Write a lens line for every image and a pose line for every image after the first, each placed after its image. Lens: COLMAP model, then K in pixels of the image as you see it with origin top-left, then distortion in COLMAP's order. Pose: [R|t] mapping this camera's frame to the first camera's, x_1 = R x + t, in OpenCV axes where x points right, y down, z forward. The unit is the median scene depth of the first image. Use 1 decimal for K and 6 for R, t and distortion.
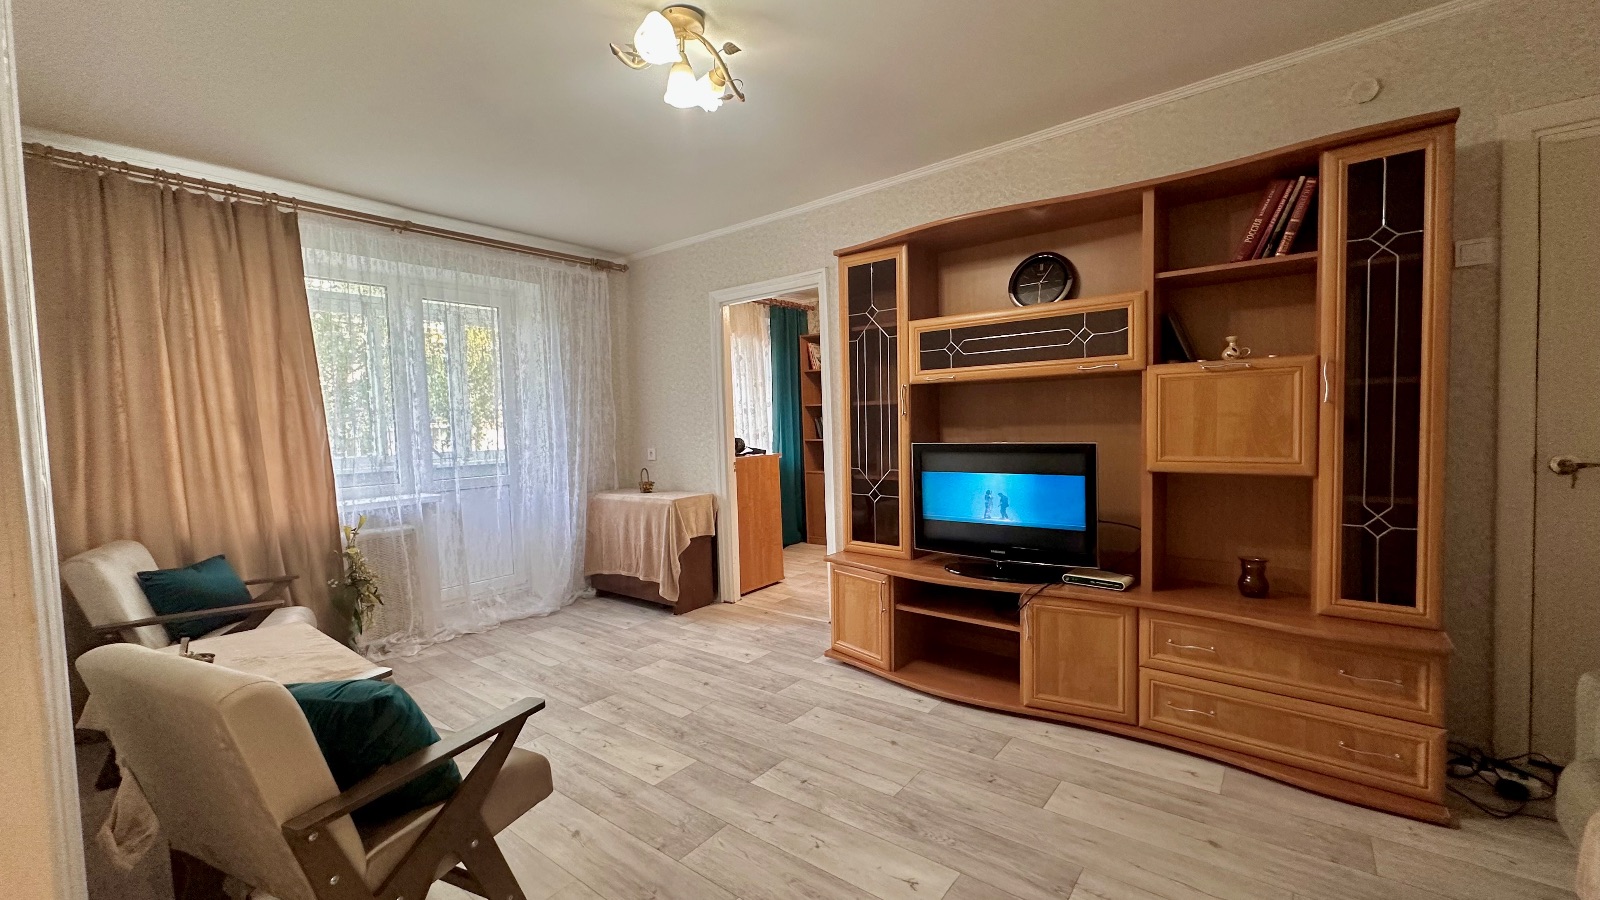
lens RADIAL K [[636.9, 0, 800.0], [0, 636.9, 450.0], [0, 0, 1]] dist [-0.003037, -0.000110]
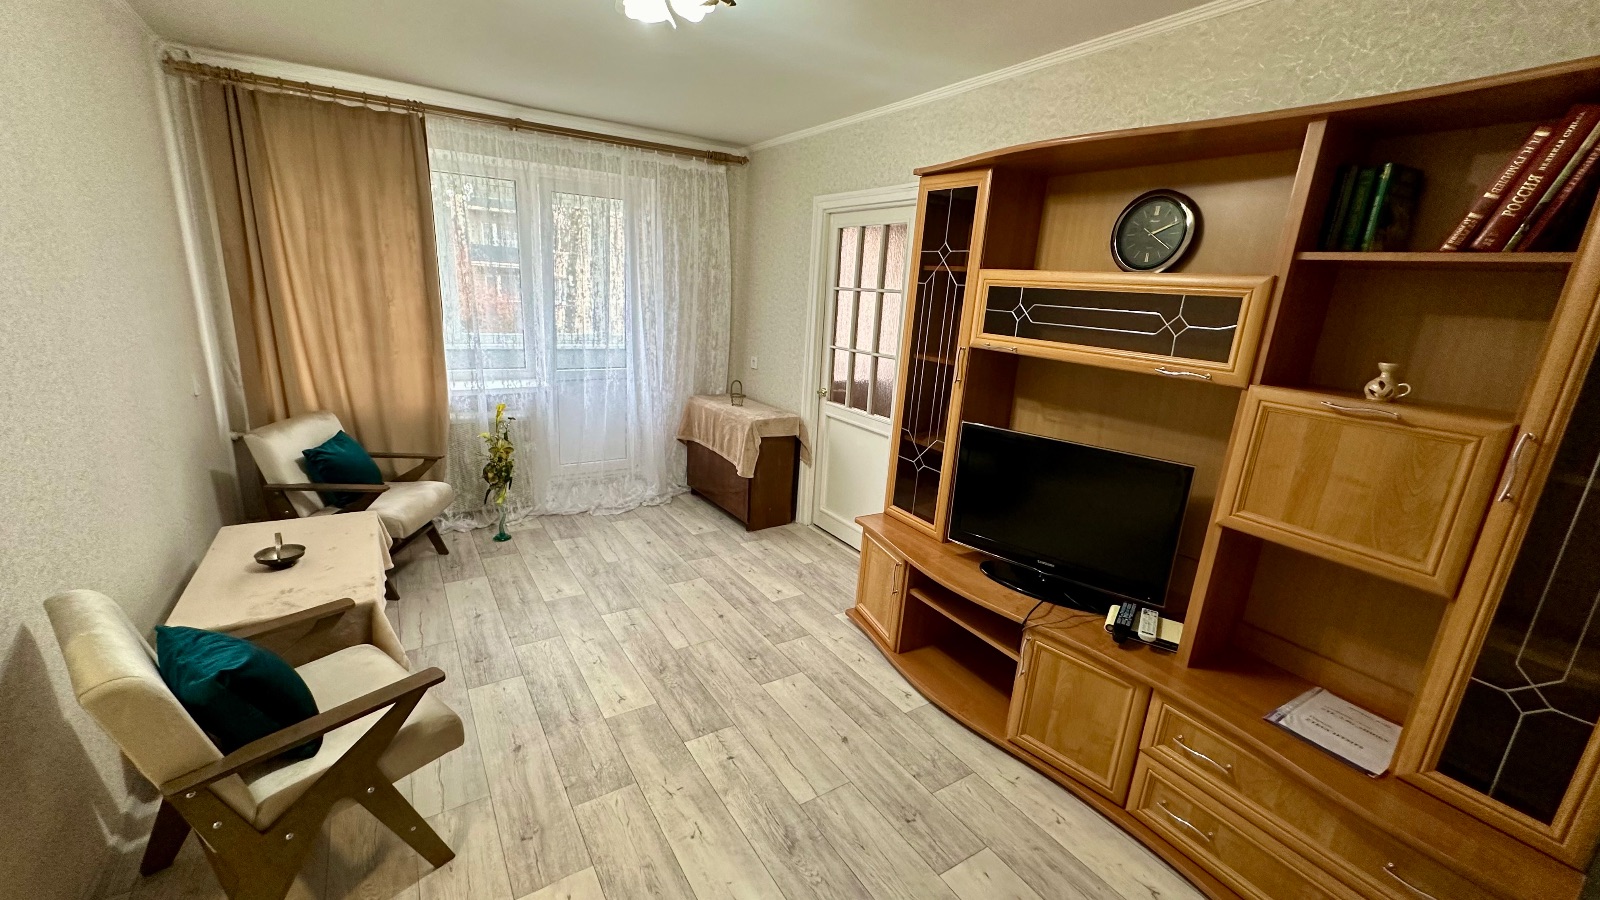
lens RADIAL K [[636.9, 0, 800.0], [0, 636.9, 450.0], [0, 0, 1]] dist [-0.003037, -0.000110]
pose [[0.940509, 0.162314, -0.298491, 0.236666], [-0.097557, 0.970527, 0.220365, -0.135568], [0.325462, -0.178136, 0.928624, 0.126727]]
